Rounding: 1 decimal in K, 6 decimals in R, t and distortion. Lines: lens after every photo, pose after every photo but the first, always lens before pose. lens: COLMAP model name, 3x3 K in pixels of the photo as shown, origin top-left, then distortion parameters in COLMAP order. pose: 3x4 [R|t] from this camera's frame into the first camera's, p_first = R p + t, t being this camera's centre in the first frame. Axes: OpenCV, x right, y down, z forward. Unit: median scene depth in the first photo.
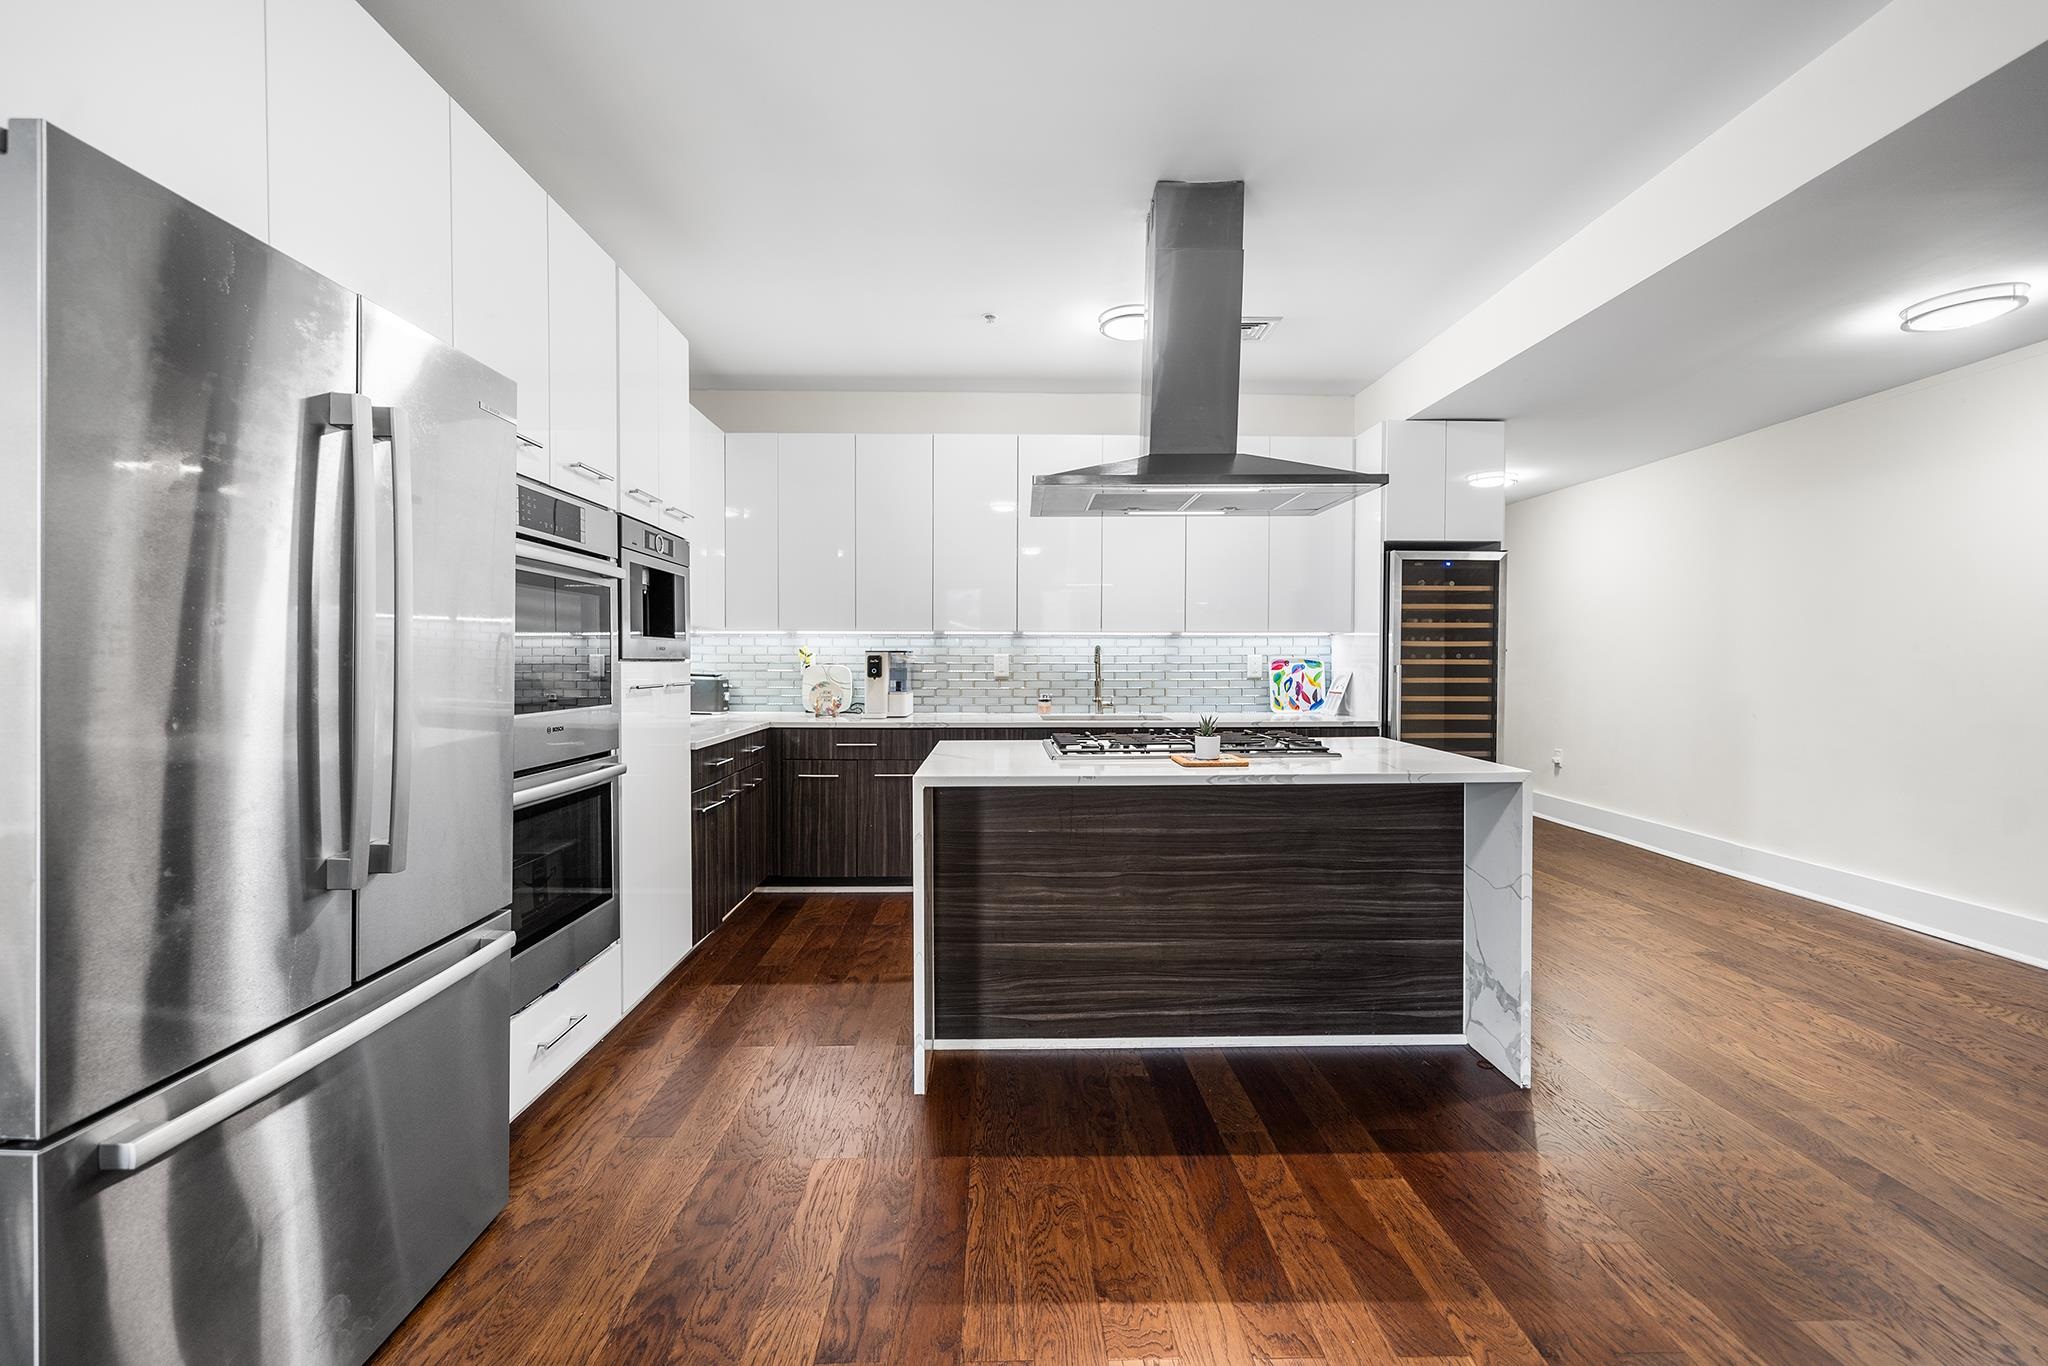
lens RADIAL K [[841.6, 0, 1014.7], [0, 841.6, 676.0], [0, 0, 1]] dist [-0.000073, -0.000008]
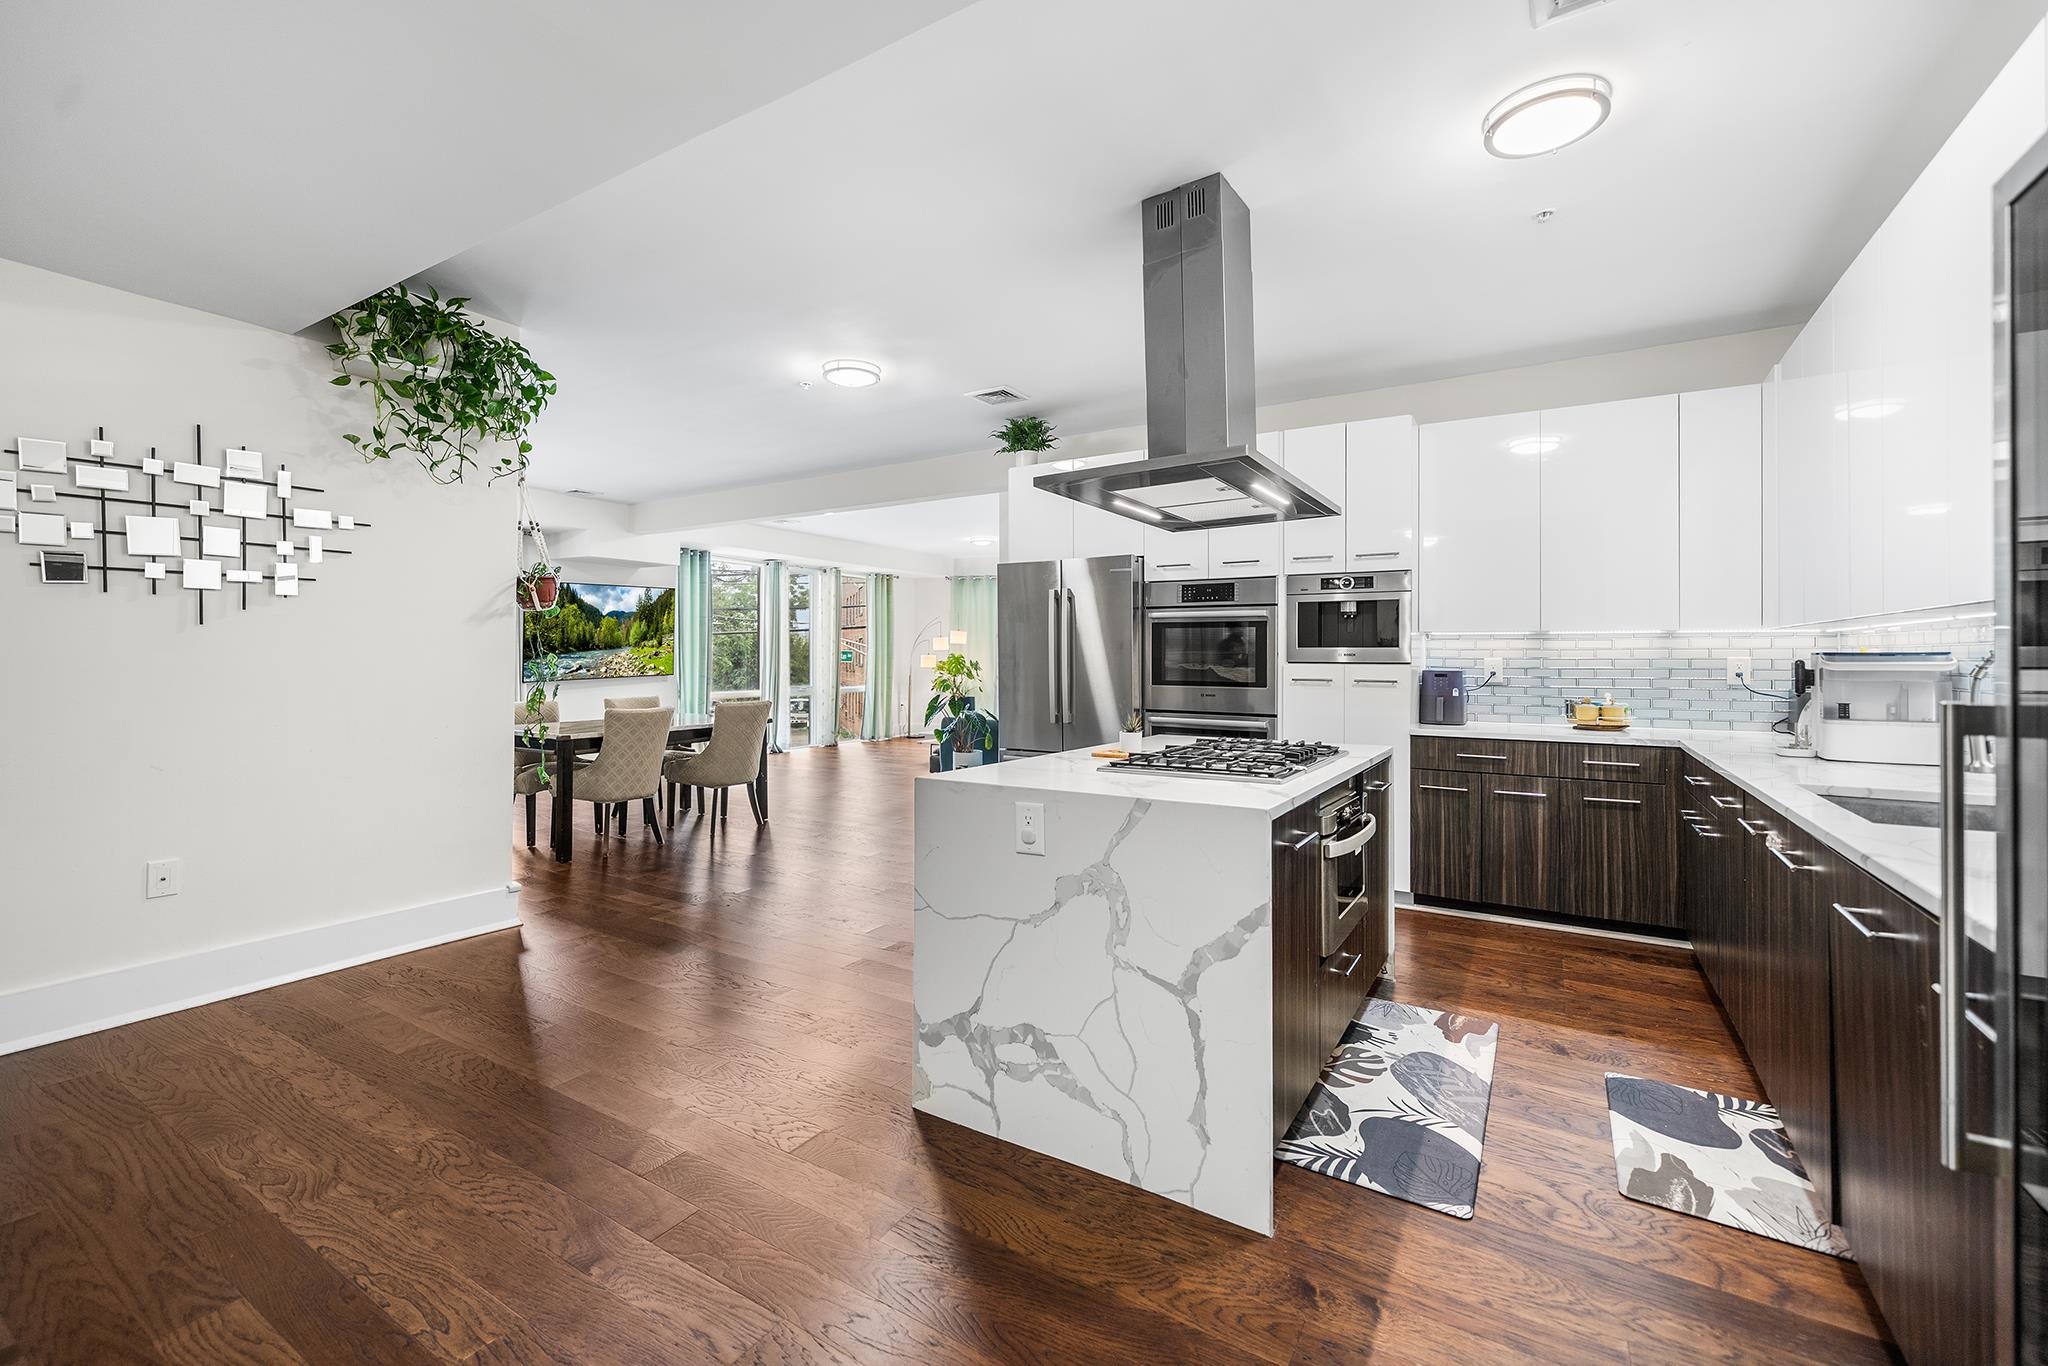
lens RADIAL K [[854.2, 0, 1014.0], [0, 854.2, 648.7], [0, 0, 1]] dist [-0.000835, -0.000322]
pose [[-0.542570, -0.012148, -0.839923, 0.780134], [-0.021927, 0.999760, -0.000295, -0.021370], [0.839724, 0.018257, -0.542706, 0.914631]]
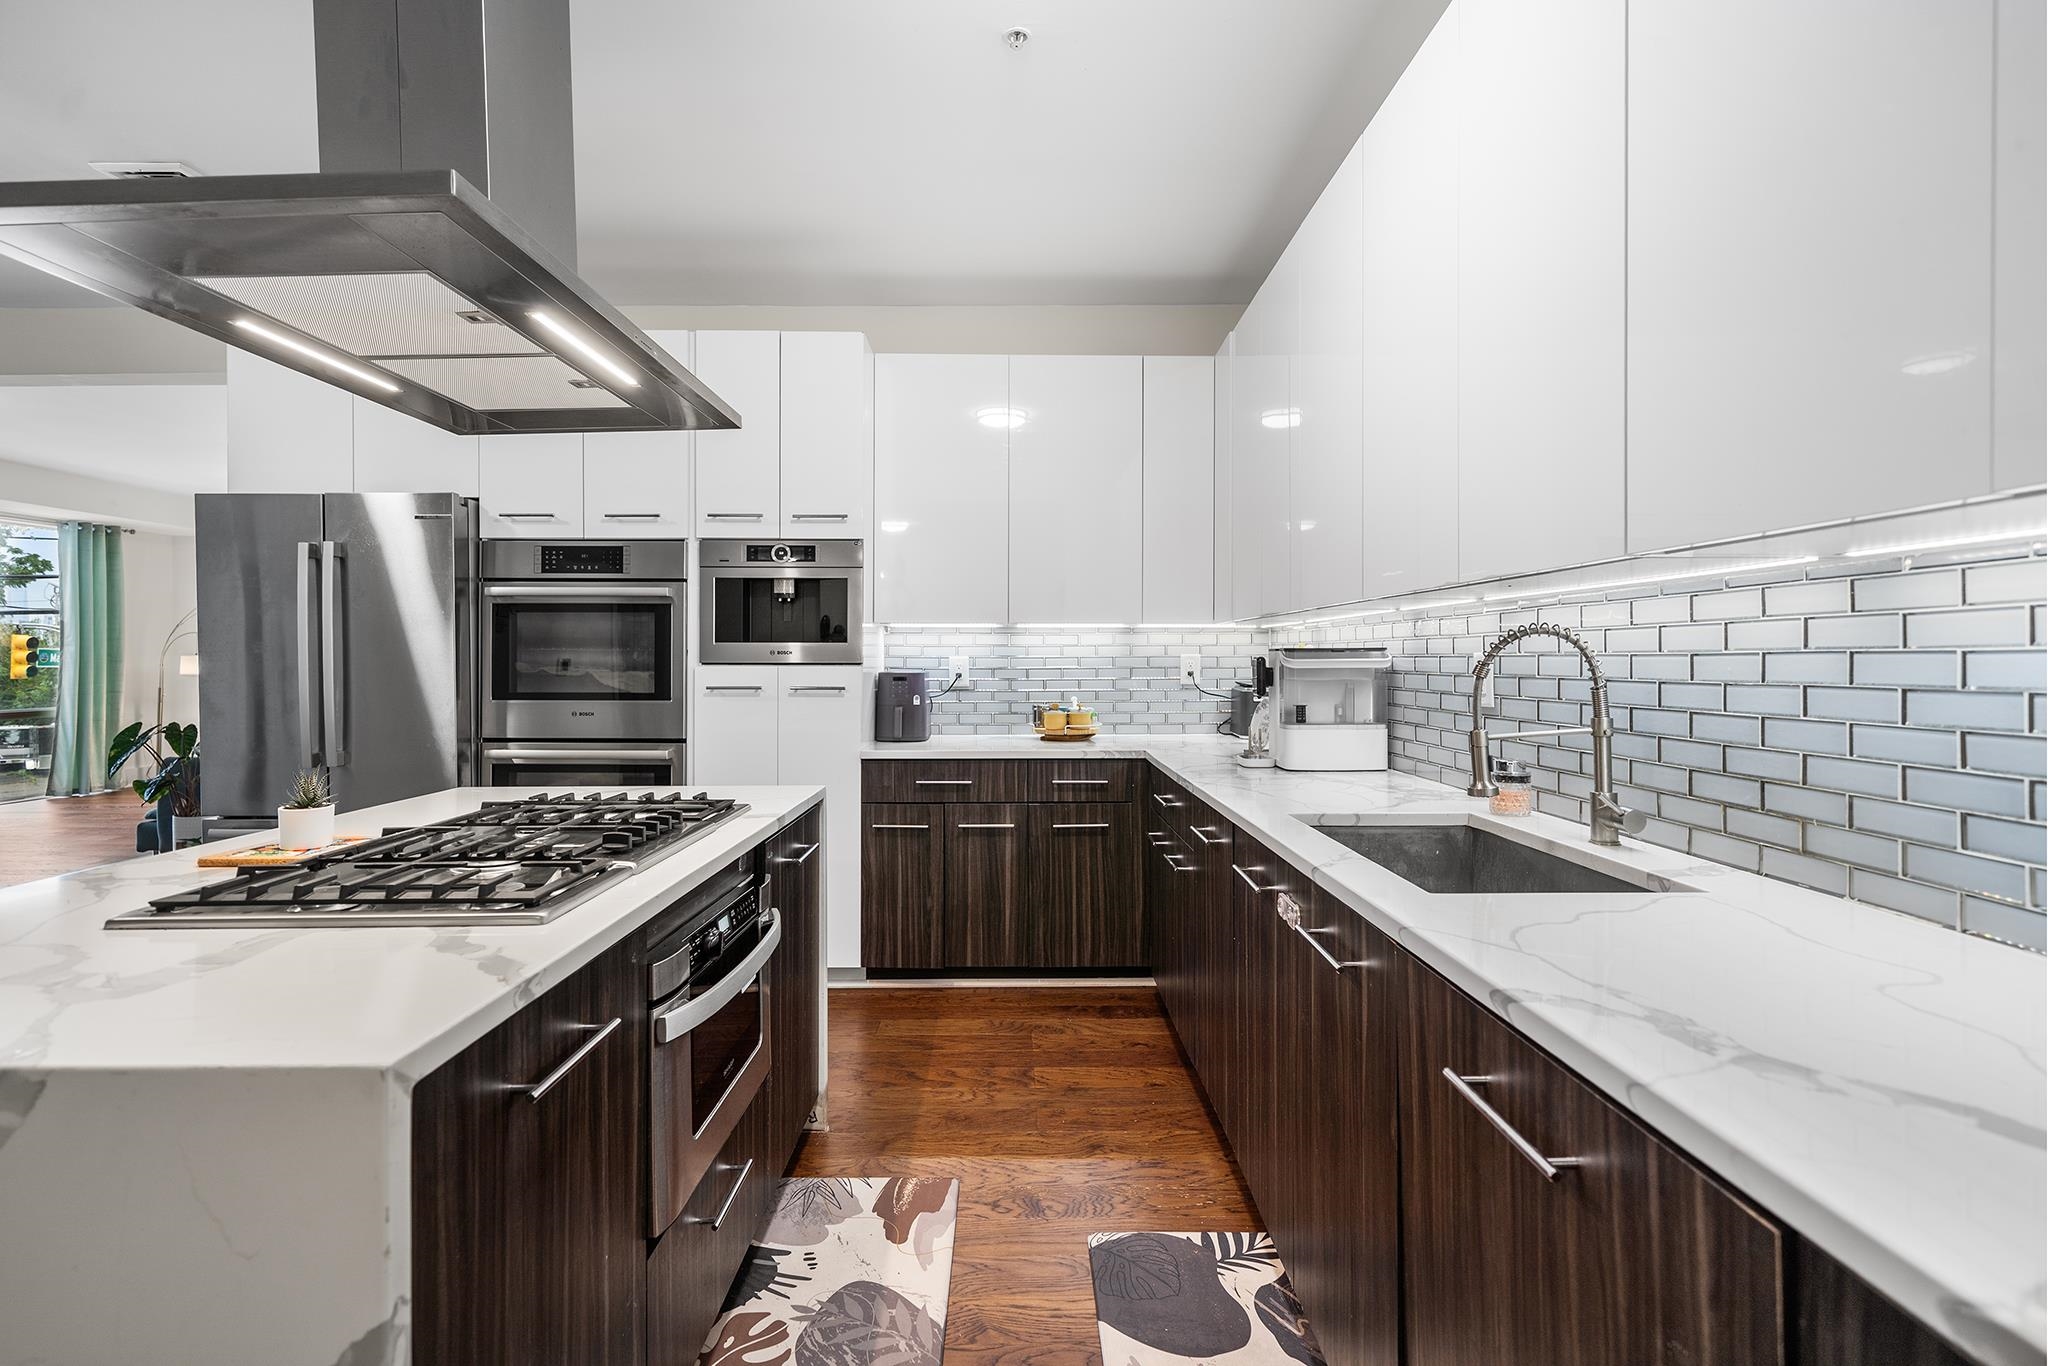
lens RADIAL K [[937.7, 0, 1012.5], [0, 937.7, 660.7], [0, 0, 1]] dist [0.001264, -0.000005]
pose [[-0.012620, -0.000133, -0.999920, 0.515955], [-0.020214, 0.999796, 0.000123, -0.020215], [0.999716, 0.020214, -0.012620, 0.905621]]
